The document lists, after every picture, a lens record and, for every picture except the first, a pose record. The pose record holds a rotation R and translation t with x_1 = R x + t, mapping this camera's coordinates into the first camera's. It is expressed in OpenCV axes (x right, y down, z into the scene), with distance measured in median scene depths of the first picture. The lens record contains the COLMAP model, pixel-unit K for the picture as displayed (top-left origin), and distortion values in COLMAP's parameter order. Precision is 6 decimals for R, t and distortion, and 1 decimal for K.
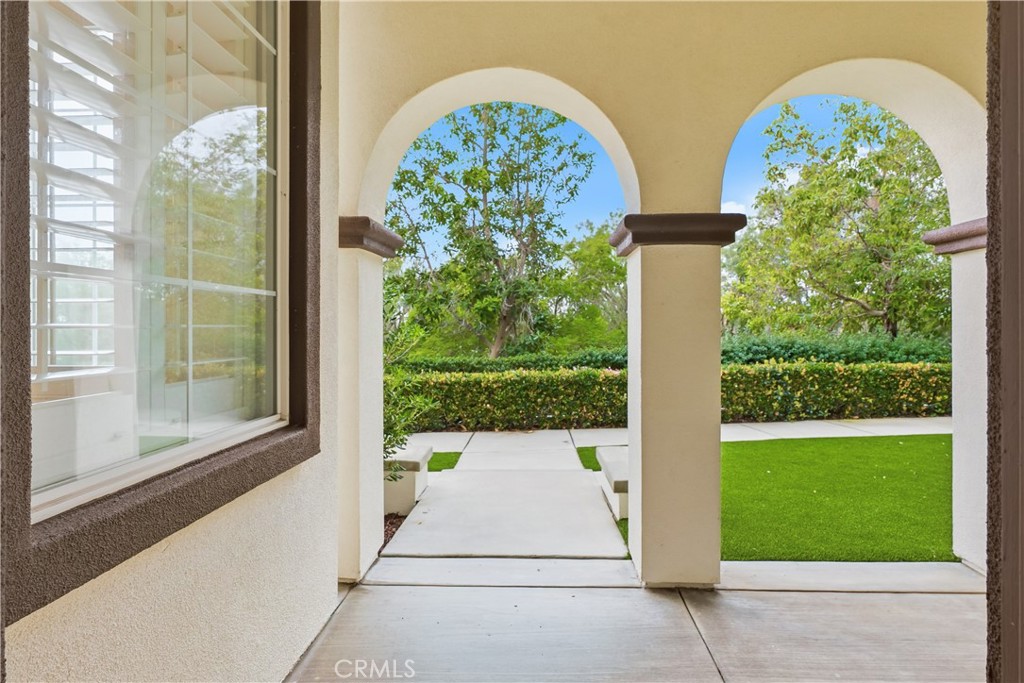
lens RADIAL K [[533.4, 0, 513.0], [0, 533.4, 323.5], [0, 0, 1]] dist [-0.000849, -0.001691]
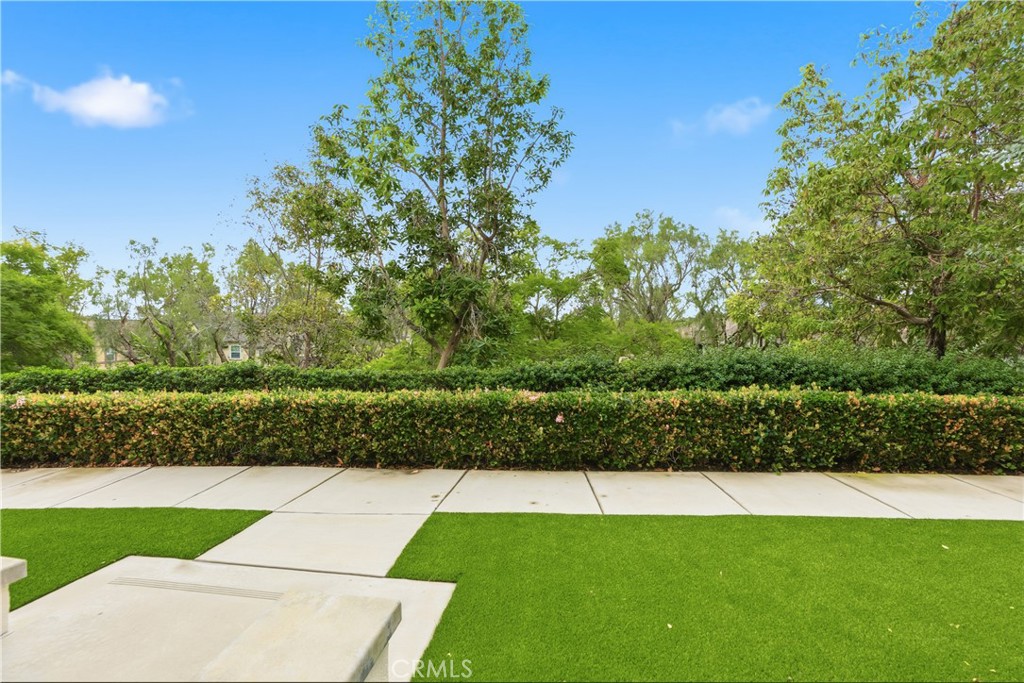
lens RADIAL K [[461.1, 0, 516.5], [0, 461.1, 338.5], [0, 0, 1]] dist [-0.006926, 0.000860]
pose [[0.991962, 0.016780, -0.125420, 0.241780], [-0.011996, 0.999175, 0.038808, -0.016542], [0.125967, -0.036992, 0.991344, 0.339415]]
